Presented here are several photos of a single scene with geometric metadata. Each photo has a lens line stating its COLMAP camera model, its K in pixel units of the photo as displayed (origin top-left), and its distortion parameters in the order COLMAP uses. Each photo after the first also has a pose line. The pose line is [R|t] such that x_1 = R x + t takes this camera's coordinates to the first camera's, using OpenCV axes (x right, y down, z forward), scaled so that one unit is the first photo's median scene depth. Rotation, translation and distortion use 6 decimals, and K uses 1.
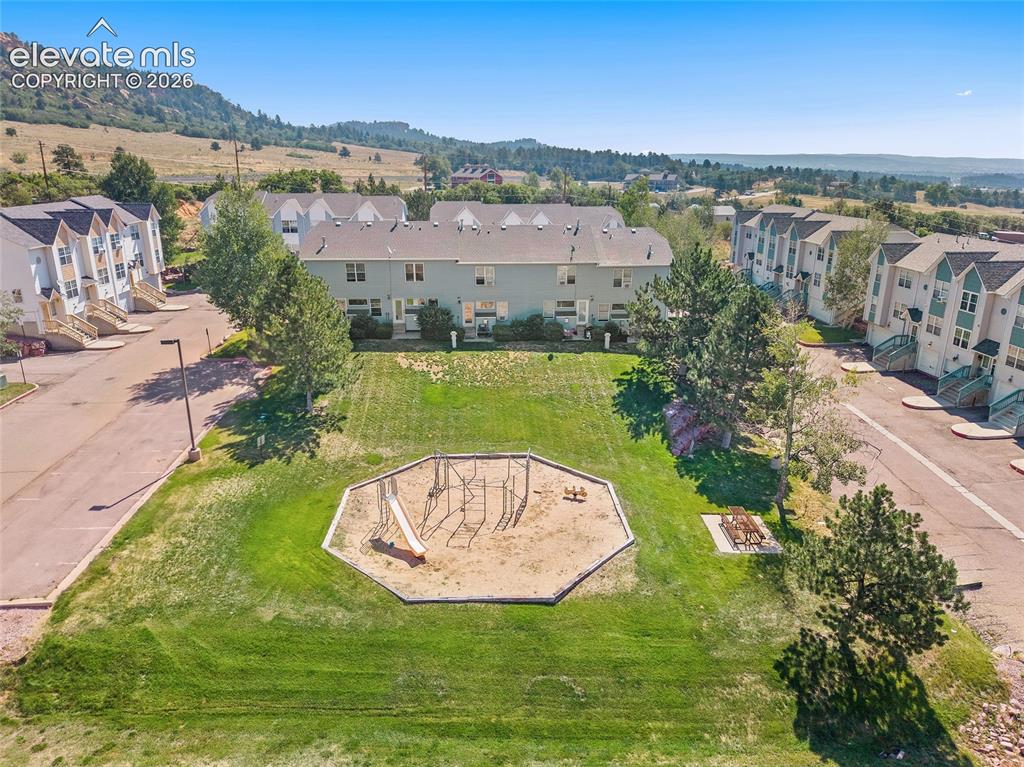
lens RADIAL K [[696.8, 0, 512.0], [0, 696.8, 383.5], [0, 0, 1]] dist [0.034893, -0.032592]
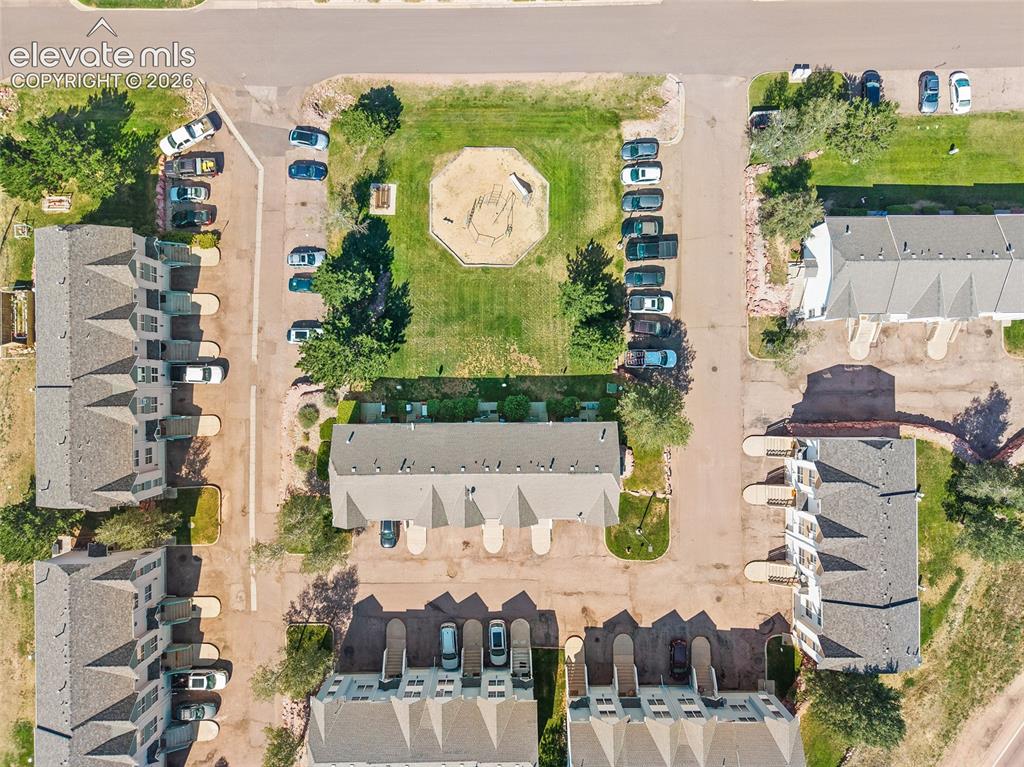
lens RADIAL K [[696.8, 0, 512.0], [0, 696.8, 383.5], [0, 0, 1]] dist [0.034893, -0.032592]
pose [[-0.998269, -0.056539, -0.016193, -0.069484], [0.001350, -0.297289, 0.954786, -1.339960], [-0.058797, 0.953112, 0.296851, 0.499128]]
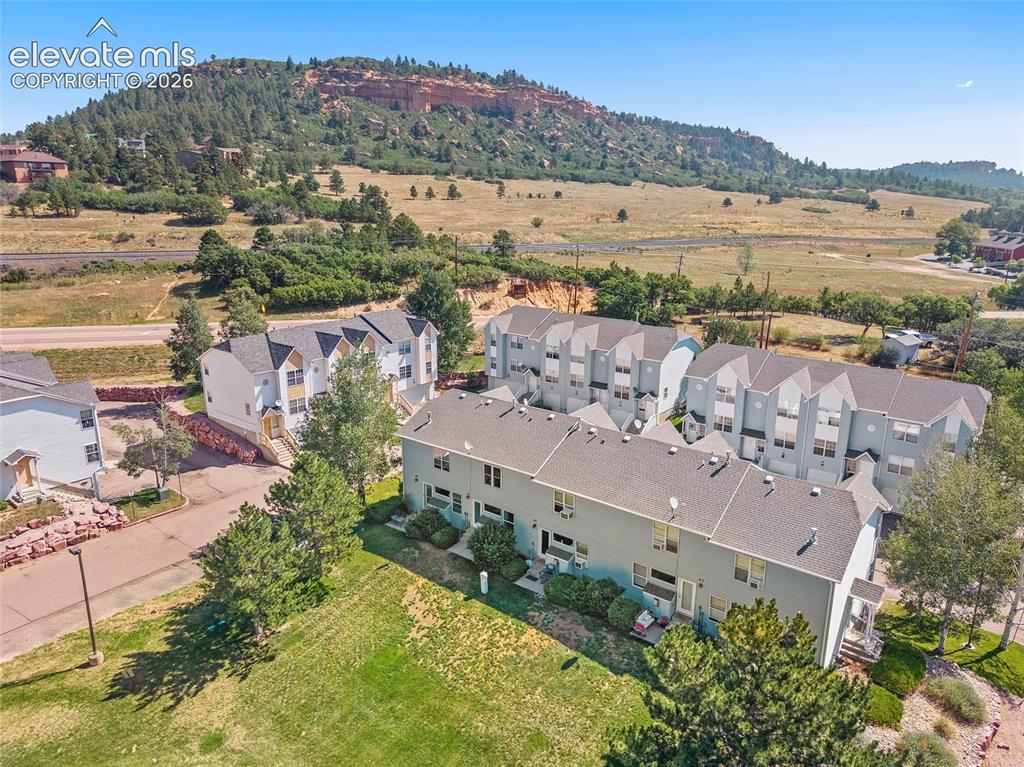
lens RADIAL K [[696.8, 0, 512.0], [0, 696.8, 383.5], [0, 0, 1]] dist [0.034893, -0.032592]
pose [[0.741509, 0.174204, -0.647933, 0.363358], [-0.207746, 0.977859, 0.025159, -0.275203], [0.637970, 0.115950, 0.761281, 0.363651]]
